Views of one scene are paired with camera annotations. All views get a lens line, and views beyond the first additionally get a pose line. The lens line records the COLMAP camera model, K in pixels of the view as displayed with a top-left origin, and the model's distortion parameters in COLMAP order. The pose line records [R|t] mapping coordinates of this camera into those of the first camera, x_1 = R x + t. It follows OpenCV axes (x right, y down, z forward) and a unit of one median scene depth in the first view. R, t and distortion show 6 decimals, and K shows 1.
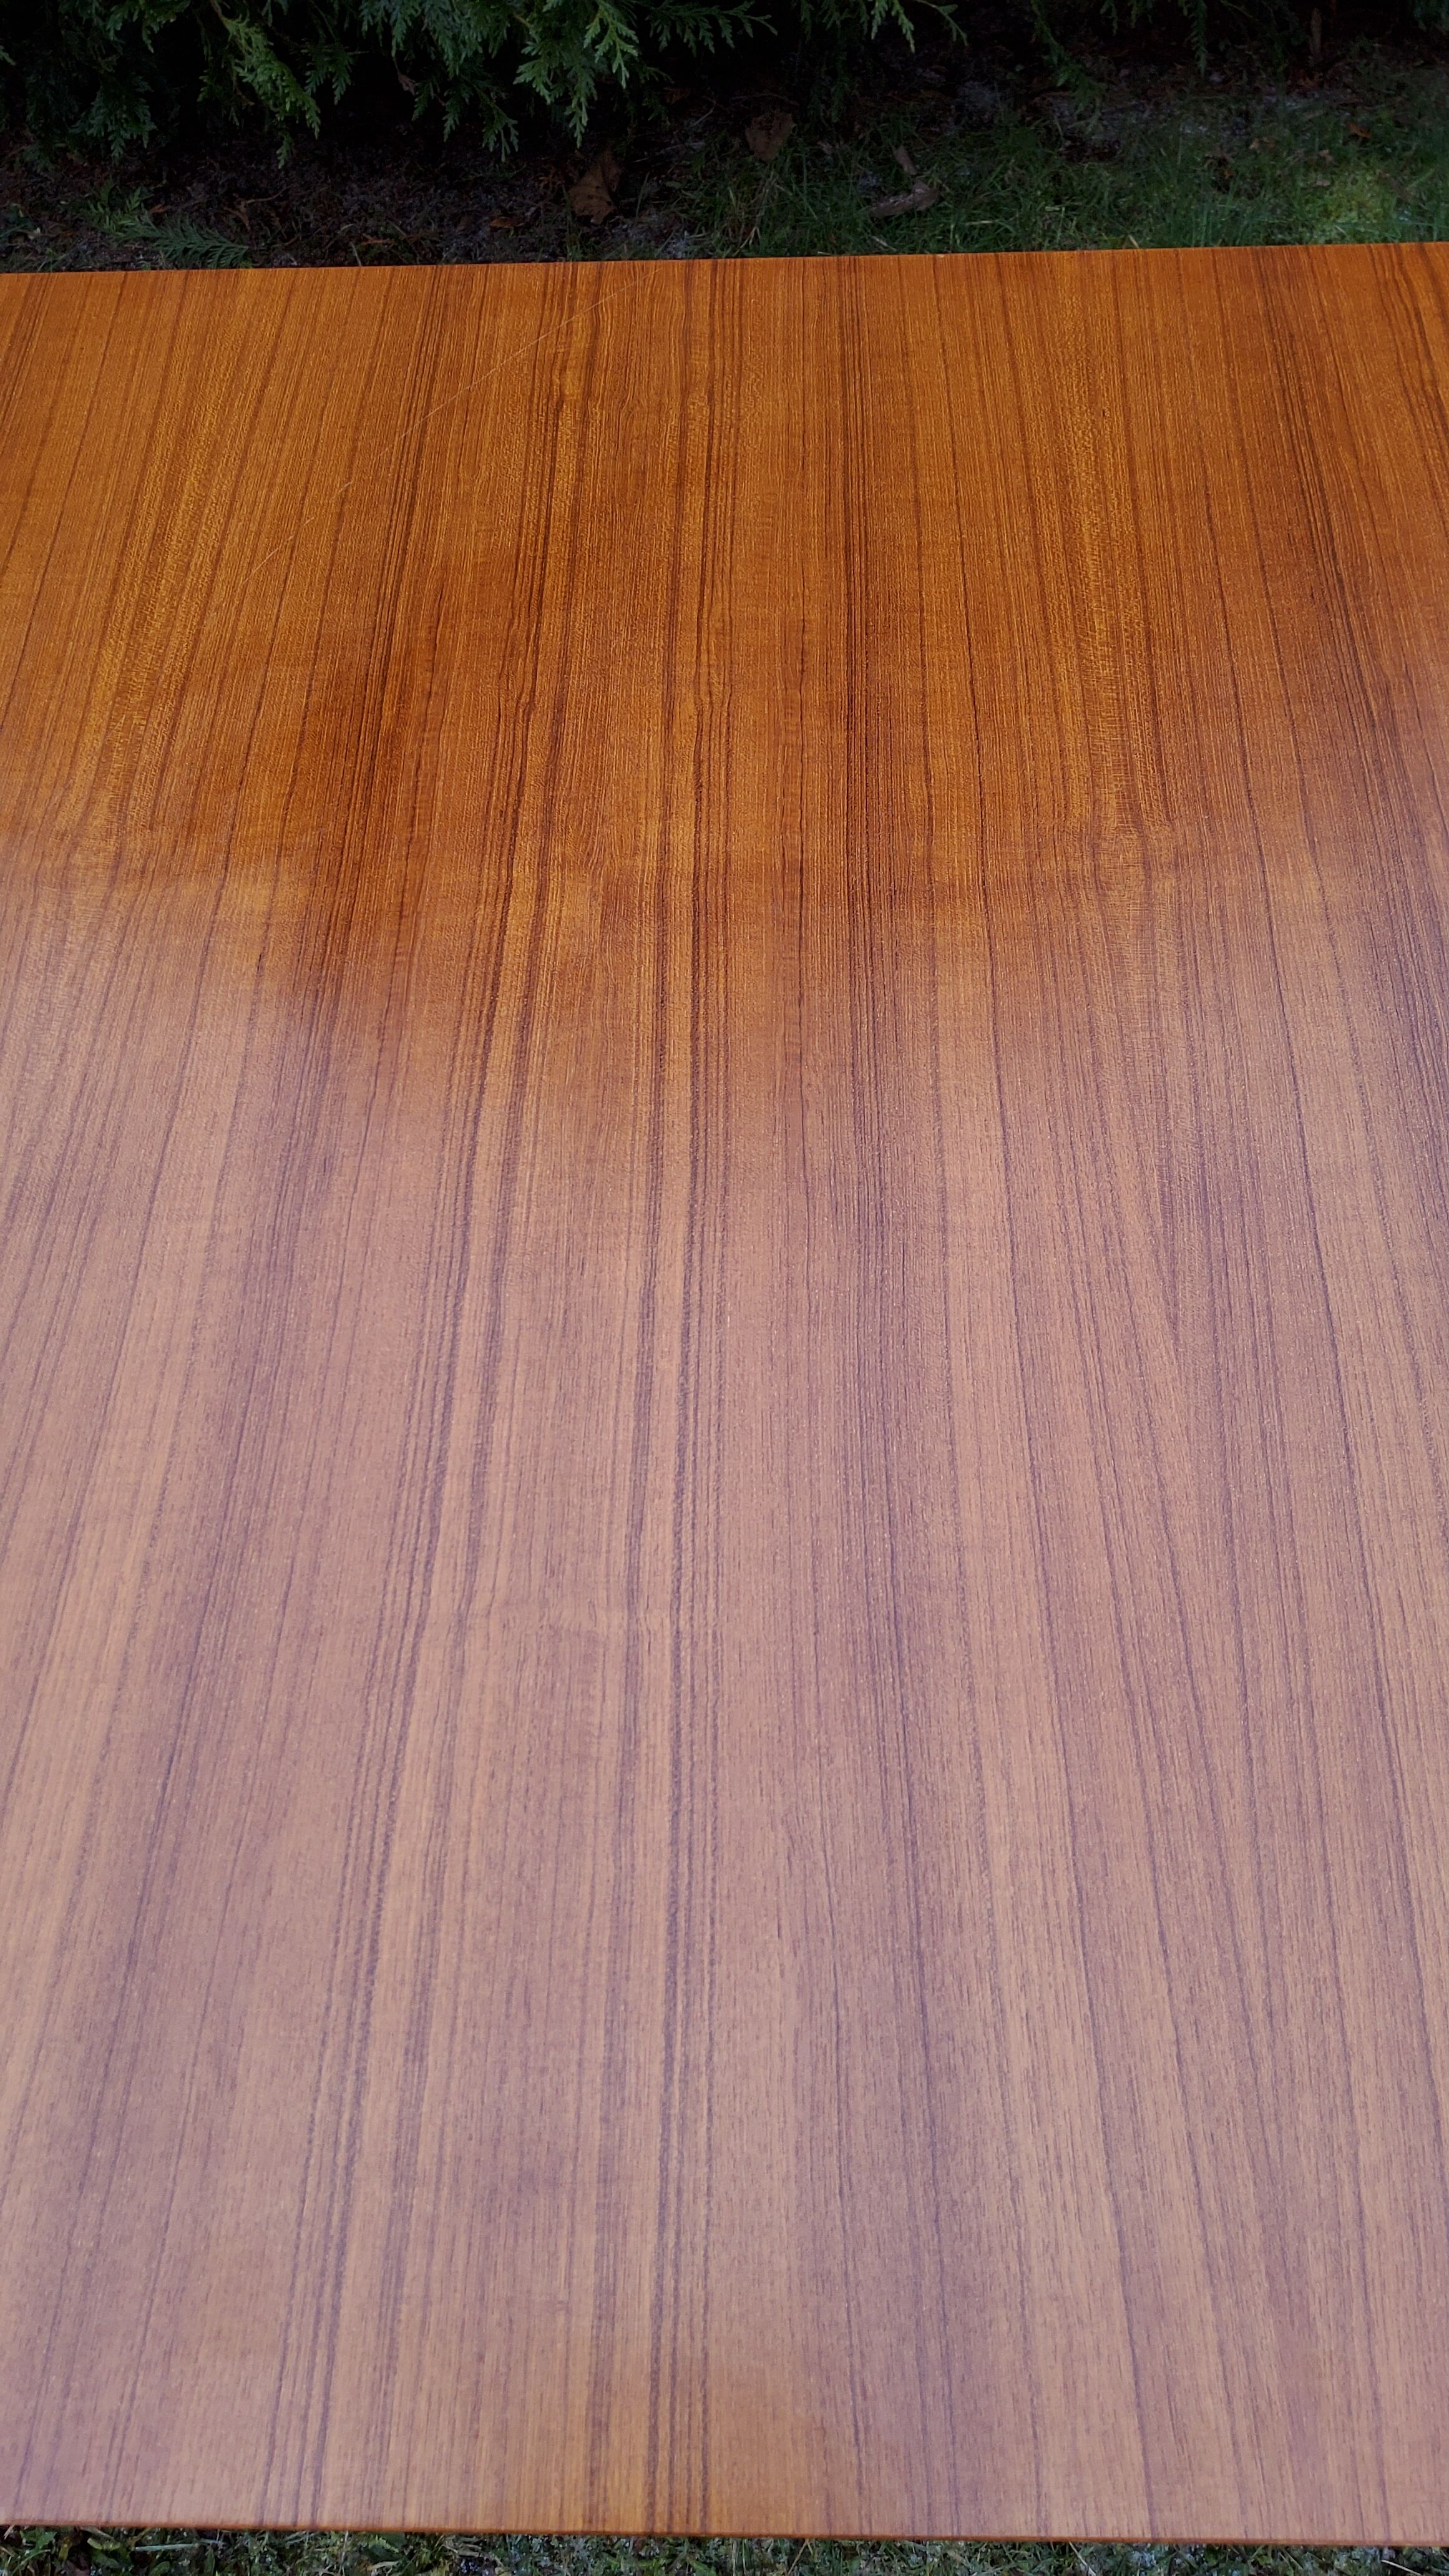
lens RADIAL K [[1988.7, 0, 709.7], [0, 1988.7, 1298.0], [0, 0, 1]] dist [0.039655, -0.044752]
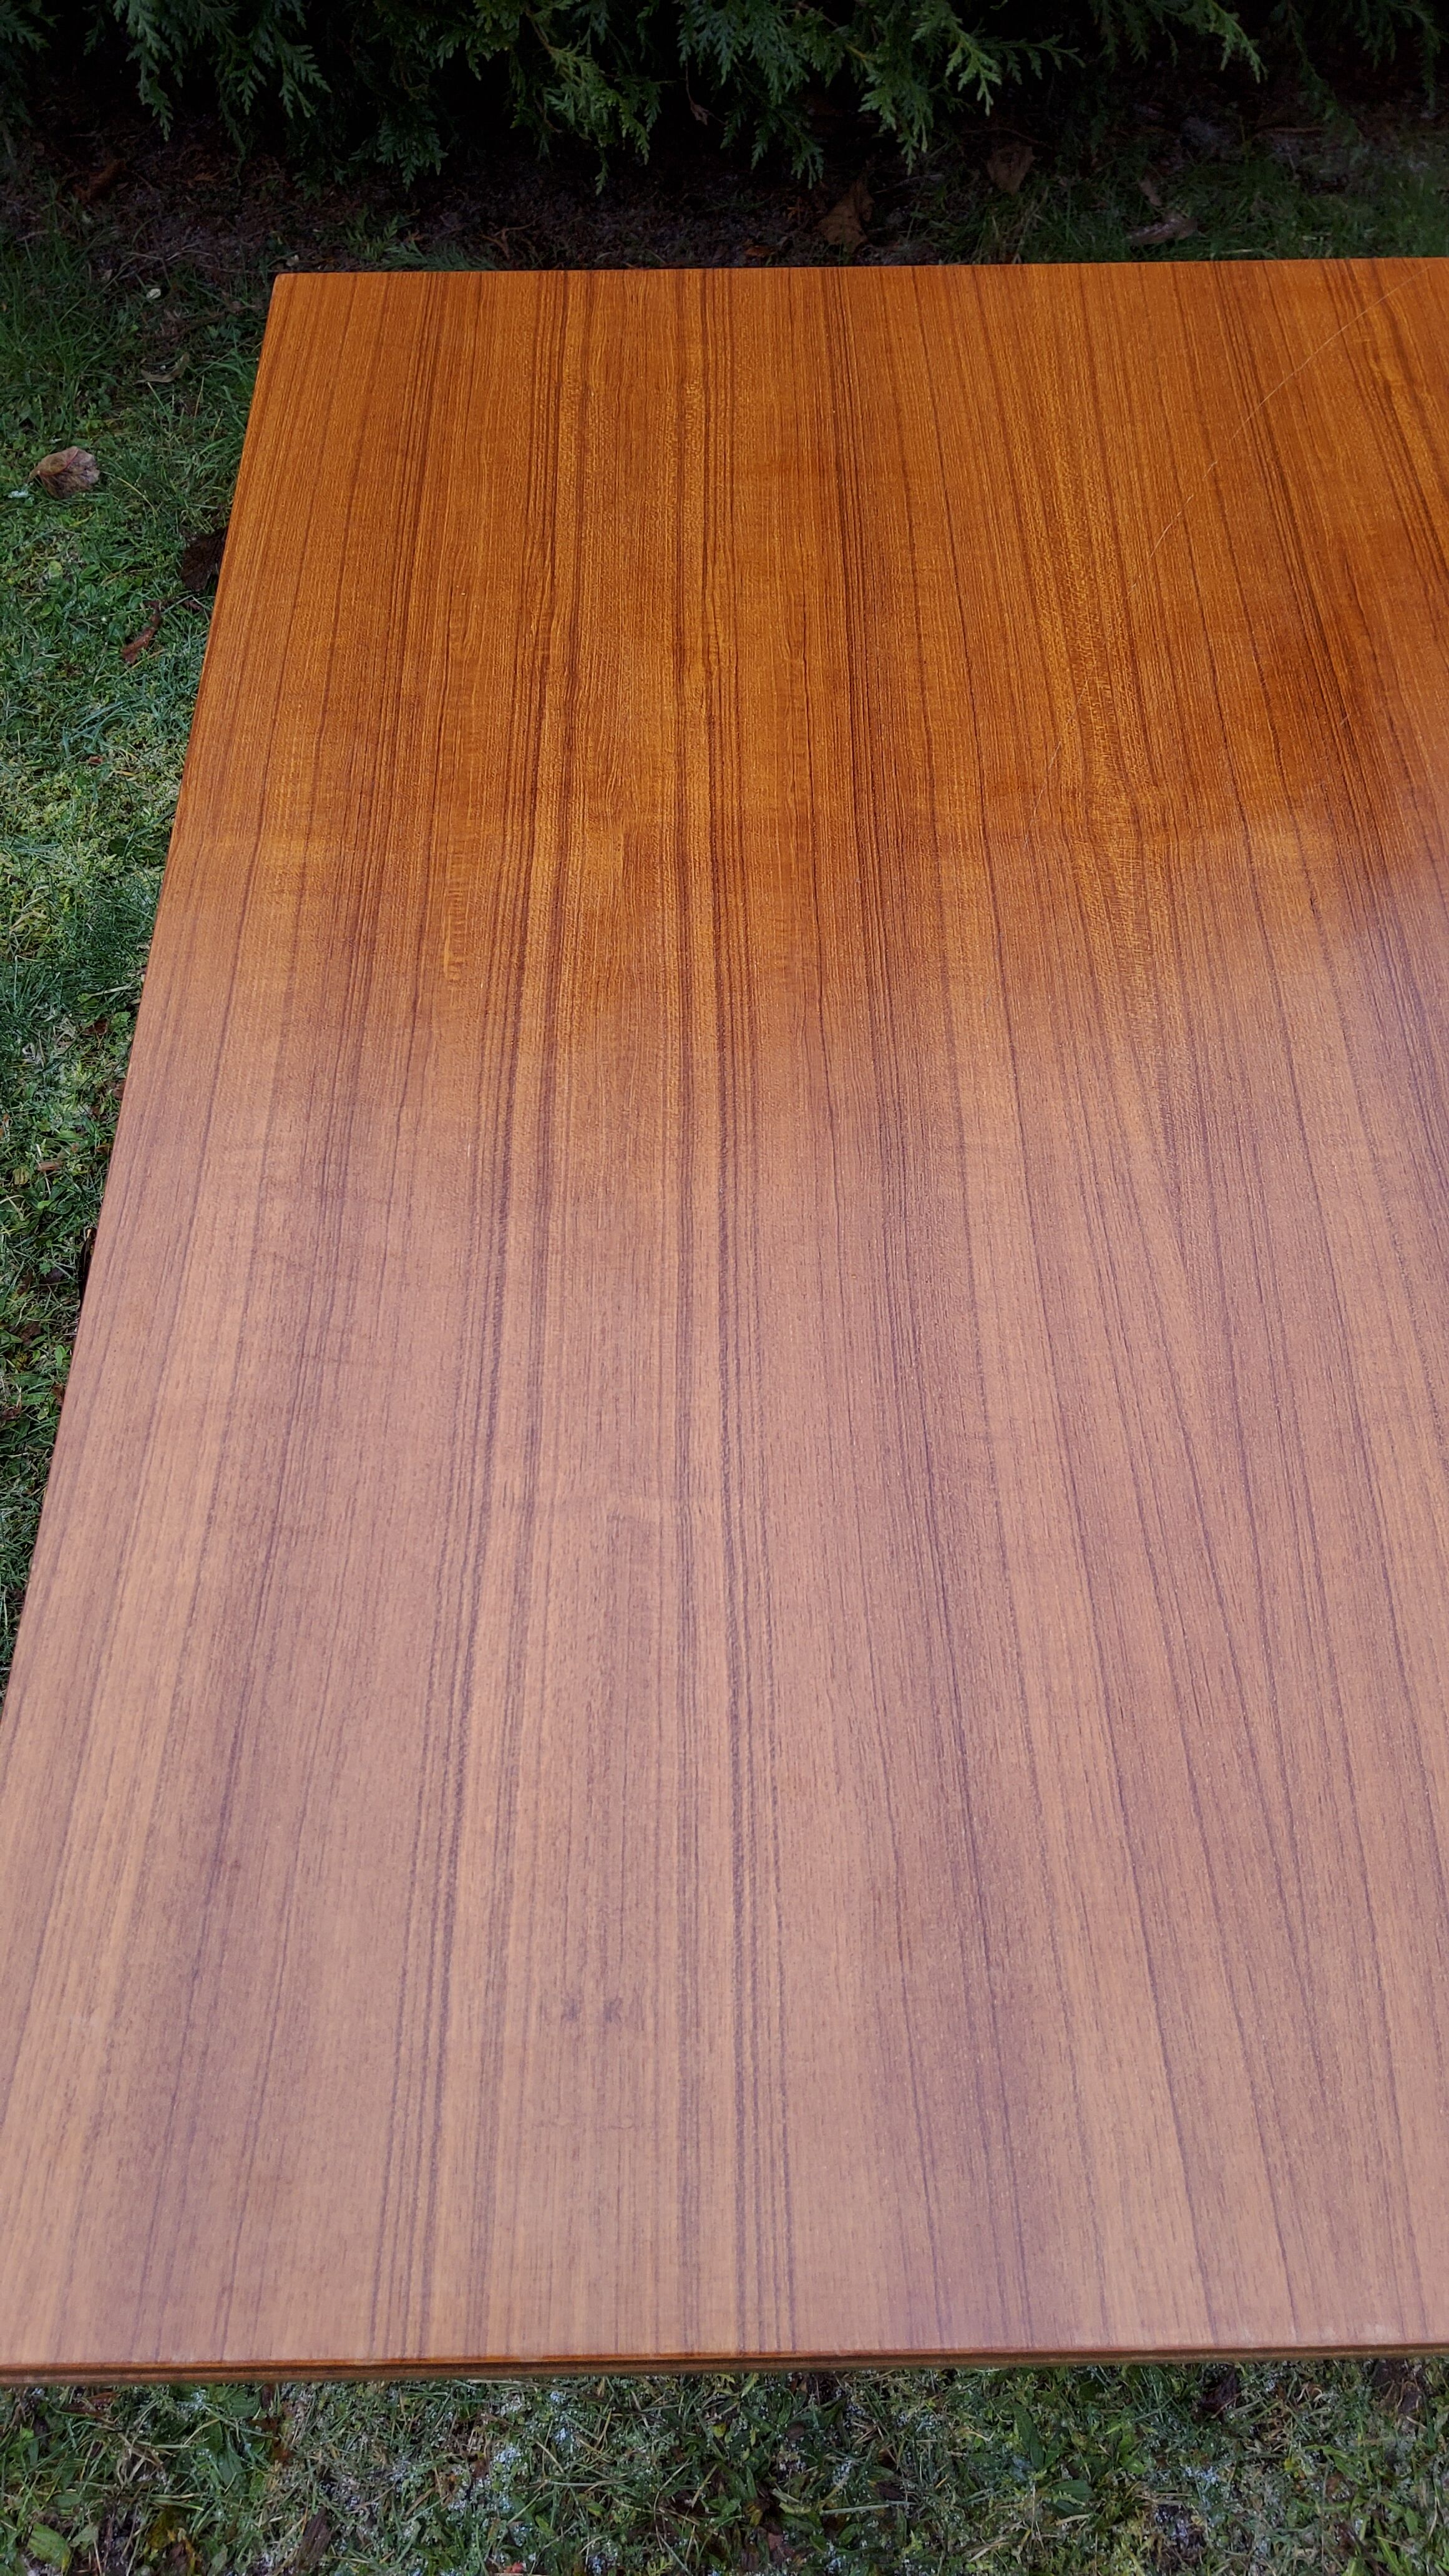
lens RADIAL K [[1988.7, 0, 727.9], [0, 1988.7, 1300.5], [0, 0, 1]] dist [0.039655, -0.044752]
pose [[0.998749, -0.020445, 0.045627, -0.215495], [0.021271, 0.999617, -0.017693, 0.018457], [-0.045248, 0.018641, 0.998802, -0.009700]]
